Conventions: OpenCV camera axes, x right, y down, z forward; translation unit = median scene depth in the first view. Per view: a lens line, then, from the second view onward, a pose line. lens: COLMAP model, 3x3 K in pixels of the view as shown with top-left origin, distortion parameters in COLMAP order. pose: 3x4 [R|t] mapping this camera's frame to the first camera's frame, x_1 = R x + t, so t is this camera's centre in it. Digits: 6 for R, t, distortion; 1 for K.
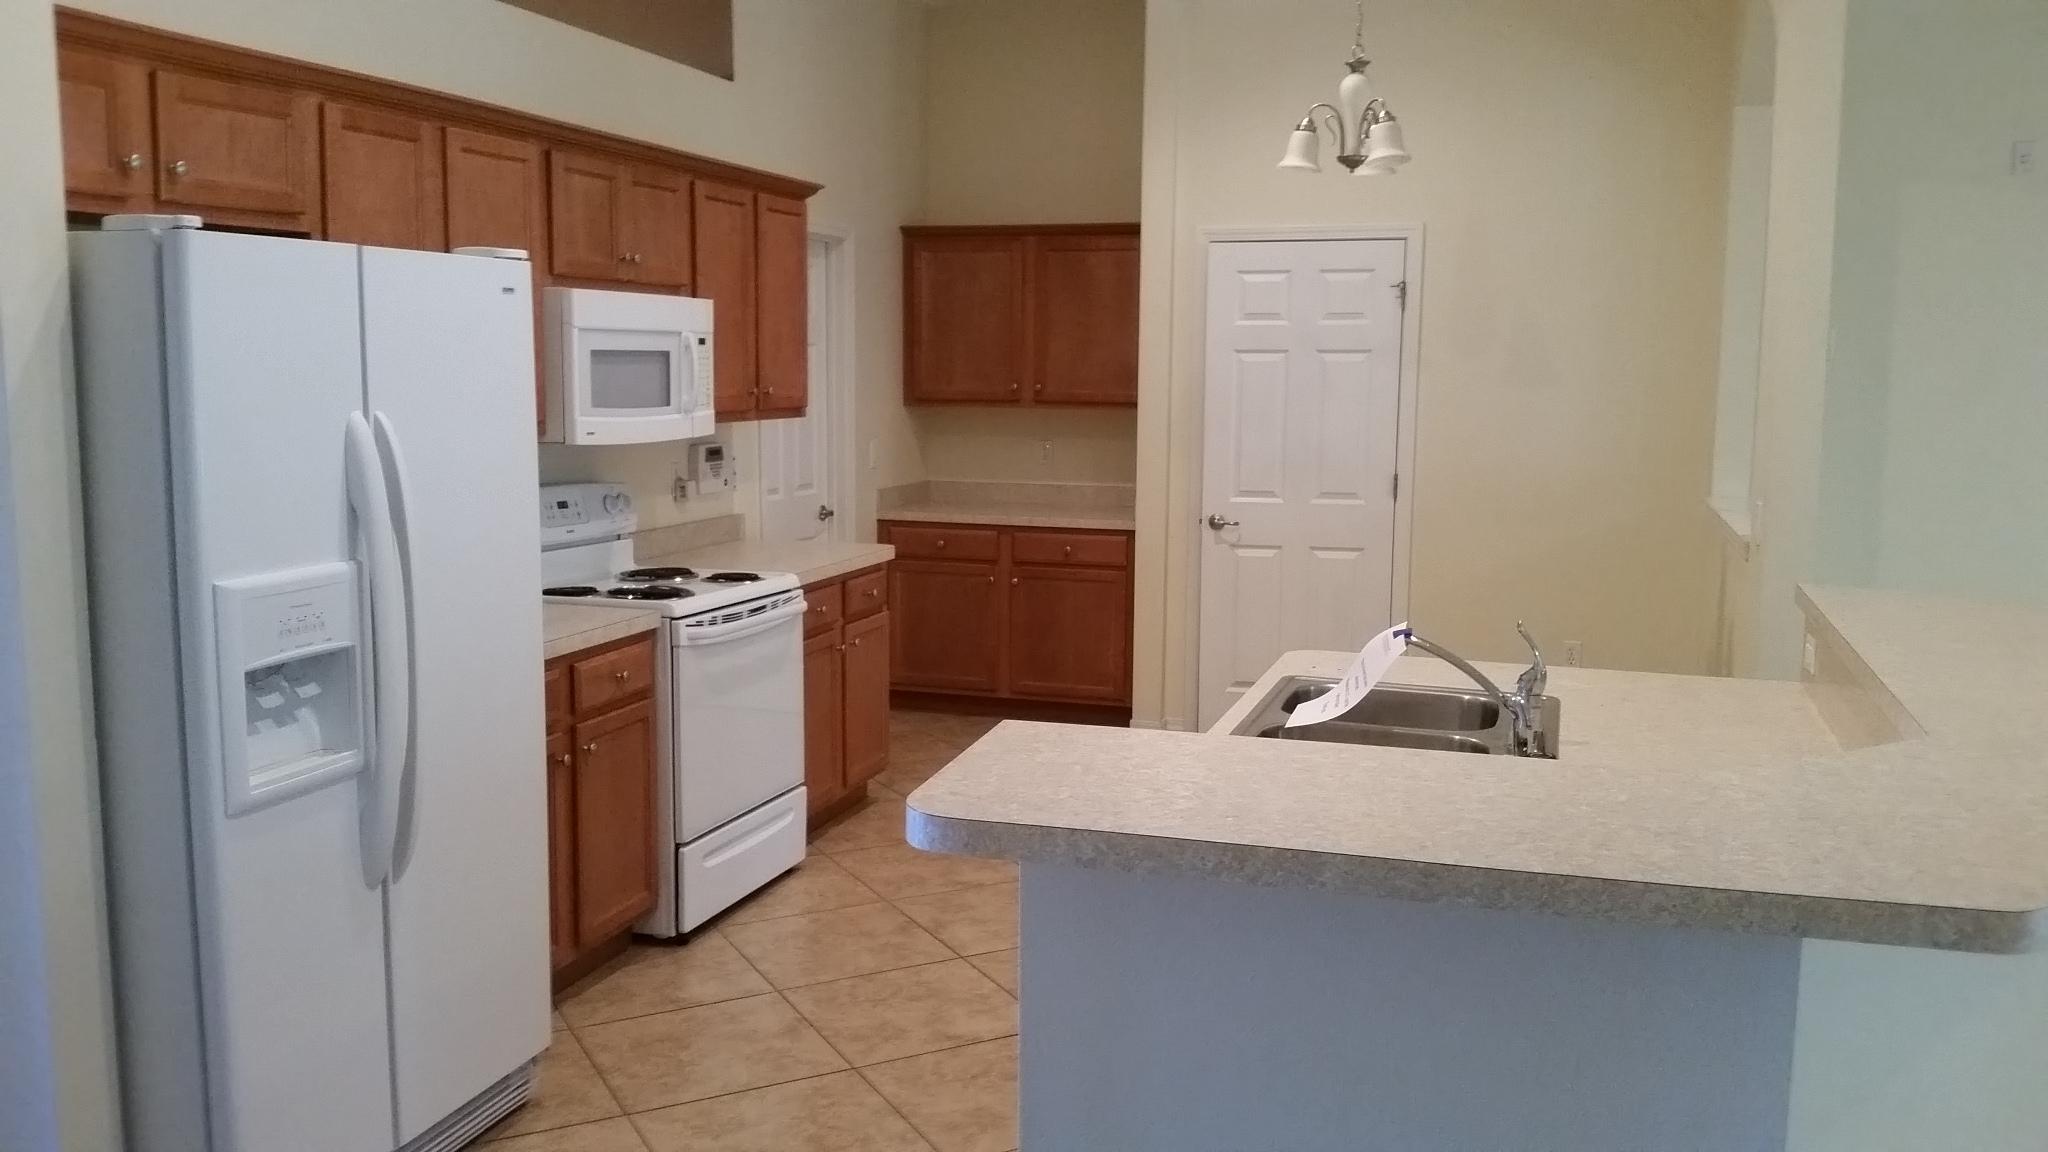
lens RADIAL K [[1678.1, 0, 1020.5], [0, 1678.1, 581.7], [0, 0, 1]] dist [0.151153, -0.361544]
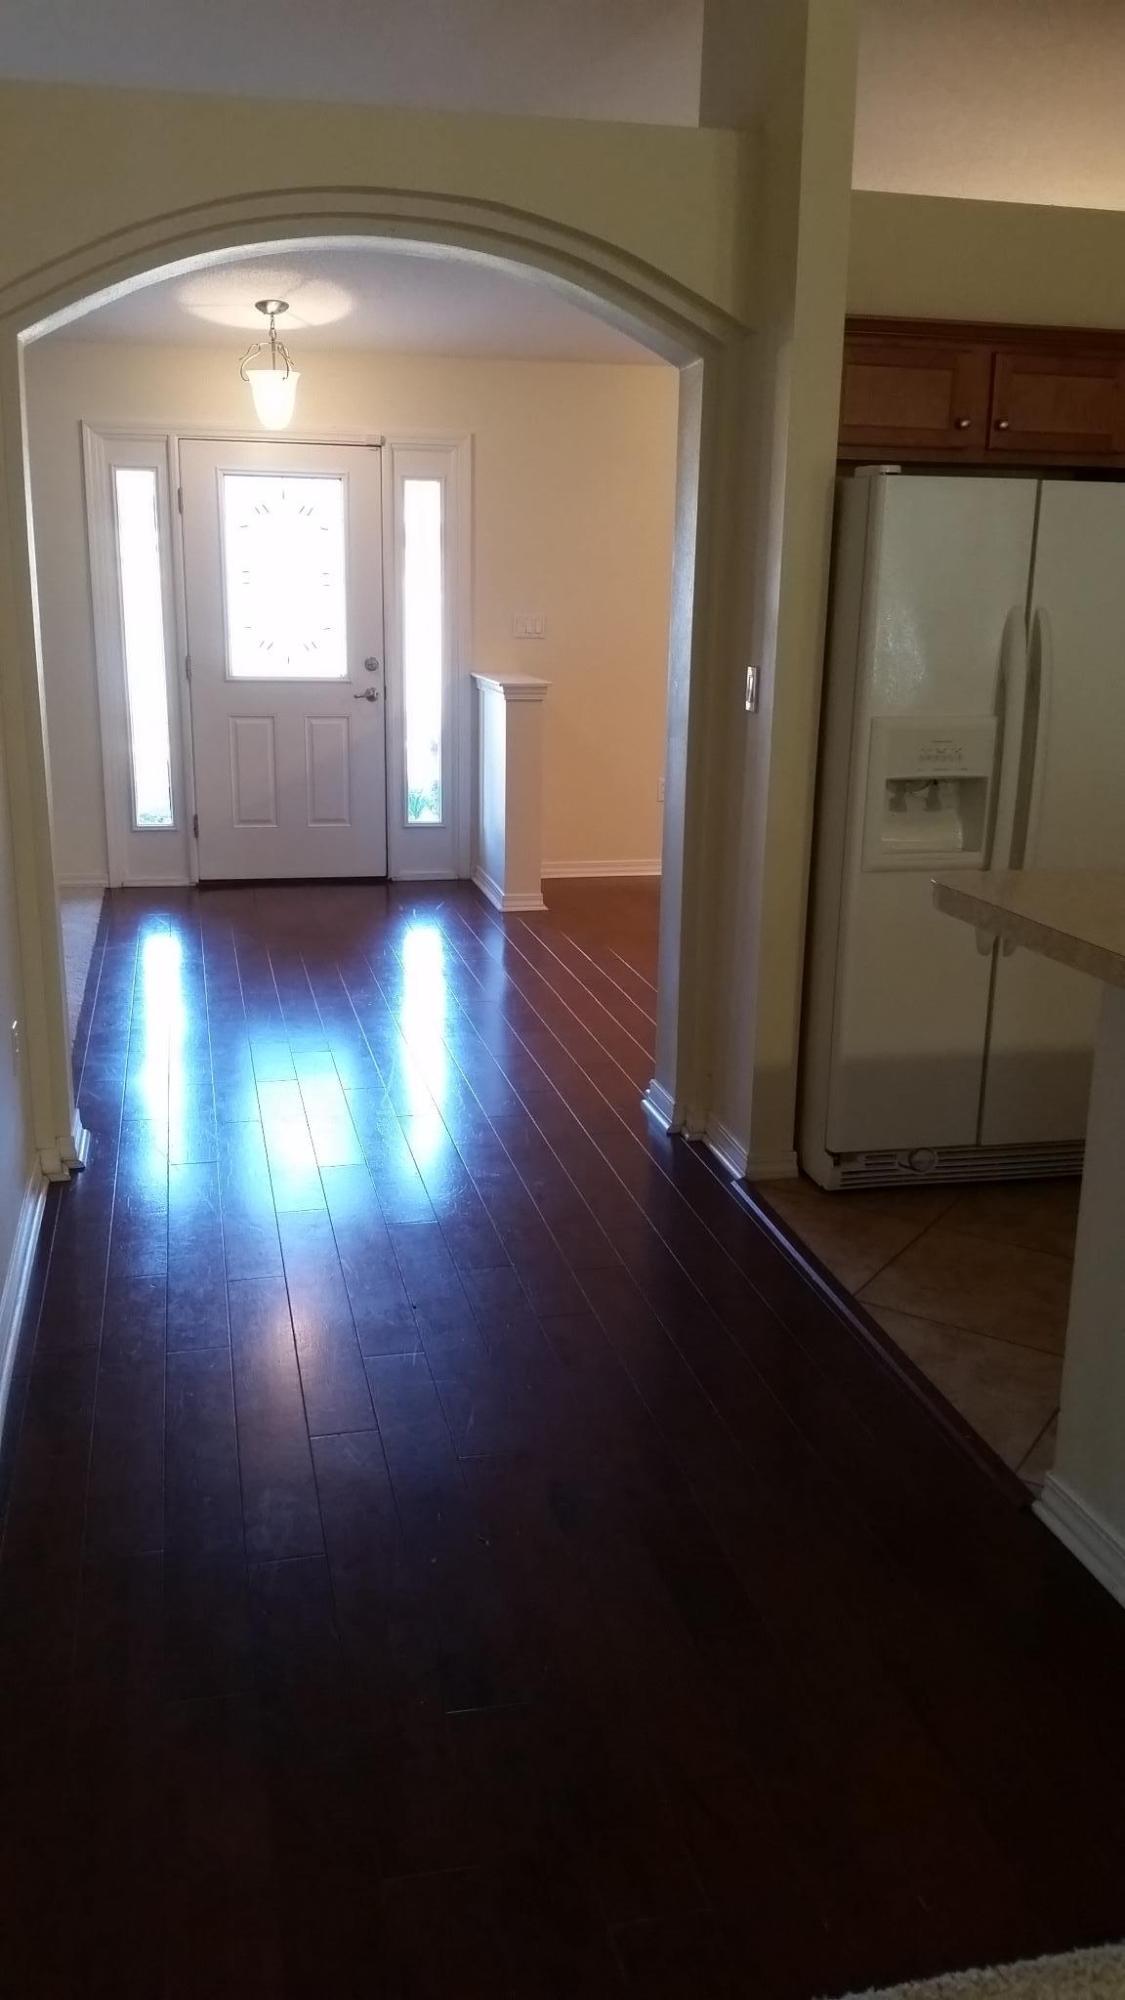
lens RADIAL K [[1638.7, 0, 562.5], [0, 1638.7, 1000.0], [0, 0, 1]] dist [0.151153, -0.361544]
pose [[0.510578, 0.220040, -0.831199, 0.321438], [-0.125466, 0.975420, 0.181149, 0.007341], [0.850628, 0.011797, 0.525636, -0.006752]]
